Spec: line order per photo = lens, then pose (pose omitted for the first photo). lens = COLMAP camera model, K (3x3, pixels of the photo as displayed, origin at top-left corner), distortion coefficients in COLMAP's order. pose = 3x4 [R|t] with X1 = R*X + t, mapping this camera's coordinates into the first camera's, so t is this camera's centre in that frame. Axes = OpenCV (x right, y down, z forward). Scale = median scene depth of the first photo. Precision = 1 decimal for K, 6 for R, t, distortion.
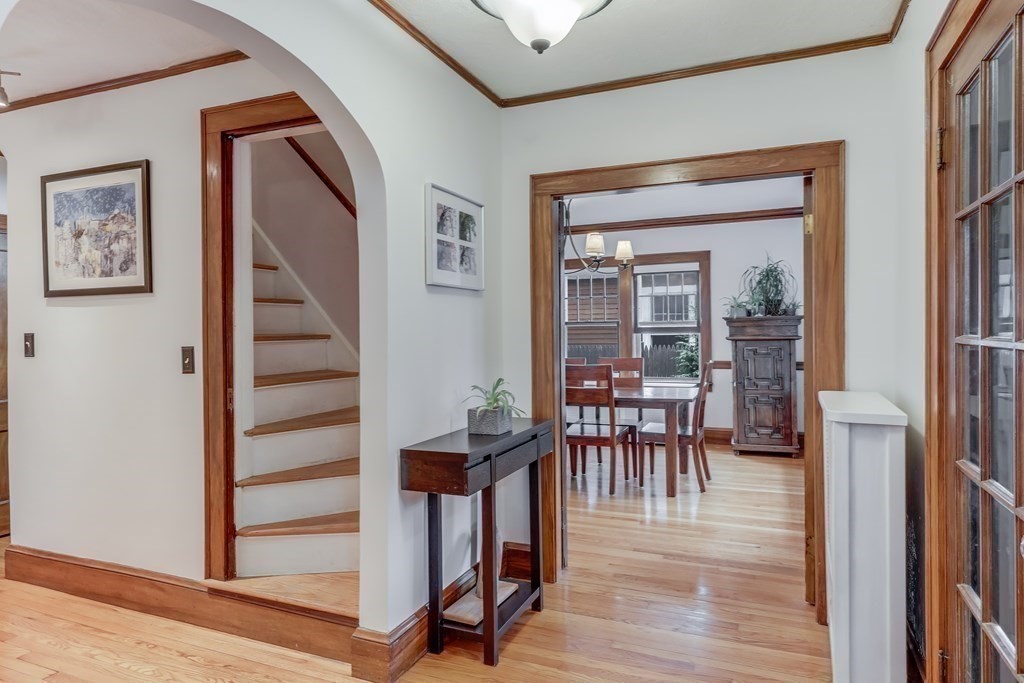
lens RADIAL K [[627.0, 0, 507.5], [0, 627.0, 333.4], [0, 0, 1]] dist [-0.002089, -0.000653]
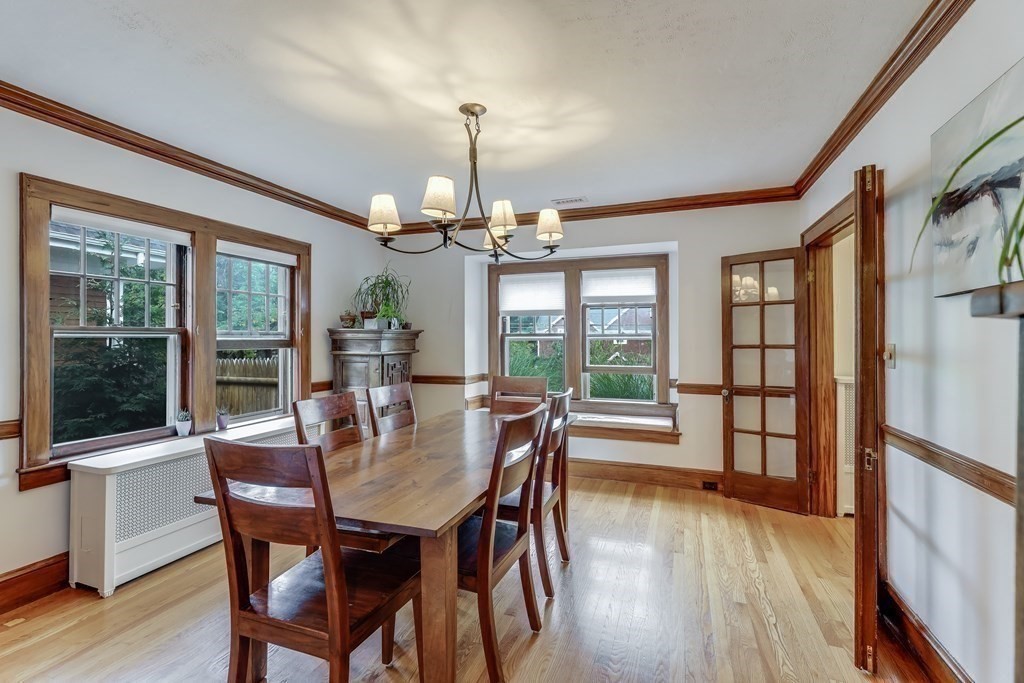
lens RADIAL K [[465.5, 0, 510.3], [0, 465.5, 338.9], [0, 0, 1]] dist [0.000453, -0.000017]
pose [[-0.050408, 0.017149, 0.998581, -0.306636], [0.008948, 0.999820, -0.016719, 0.000866], [-0.998689, 0.008093, -0.050553, 0.849643]]
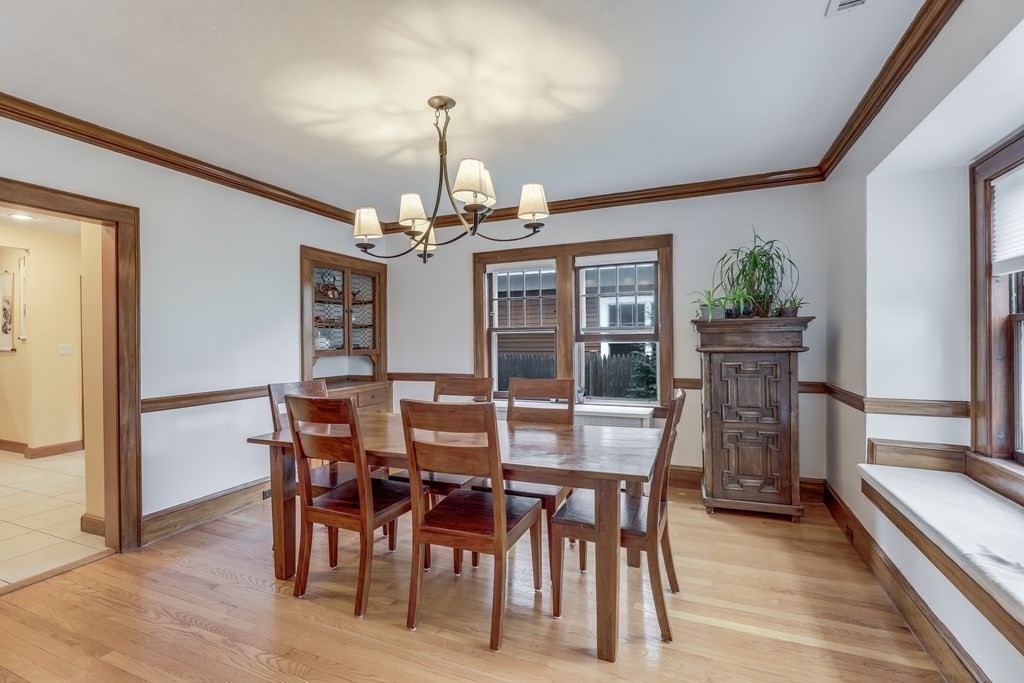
lens RADIAL K [[467.5, 0, 514.2], [0, 467.5, 345.6], [0, 0, 1]] dist [-0.000394, -0.000120]
pose [[0.999979, 0.001159, 0.006387, 0.139140], [-0.001218, 0.999957, 0.009205, -0.001126], [-0.006376, -0.009212, 0.999937, 0.471384]]
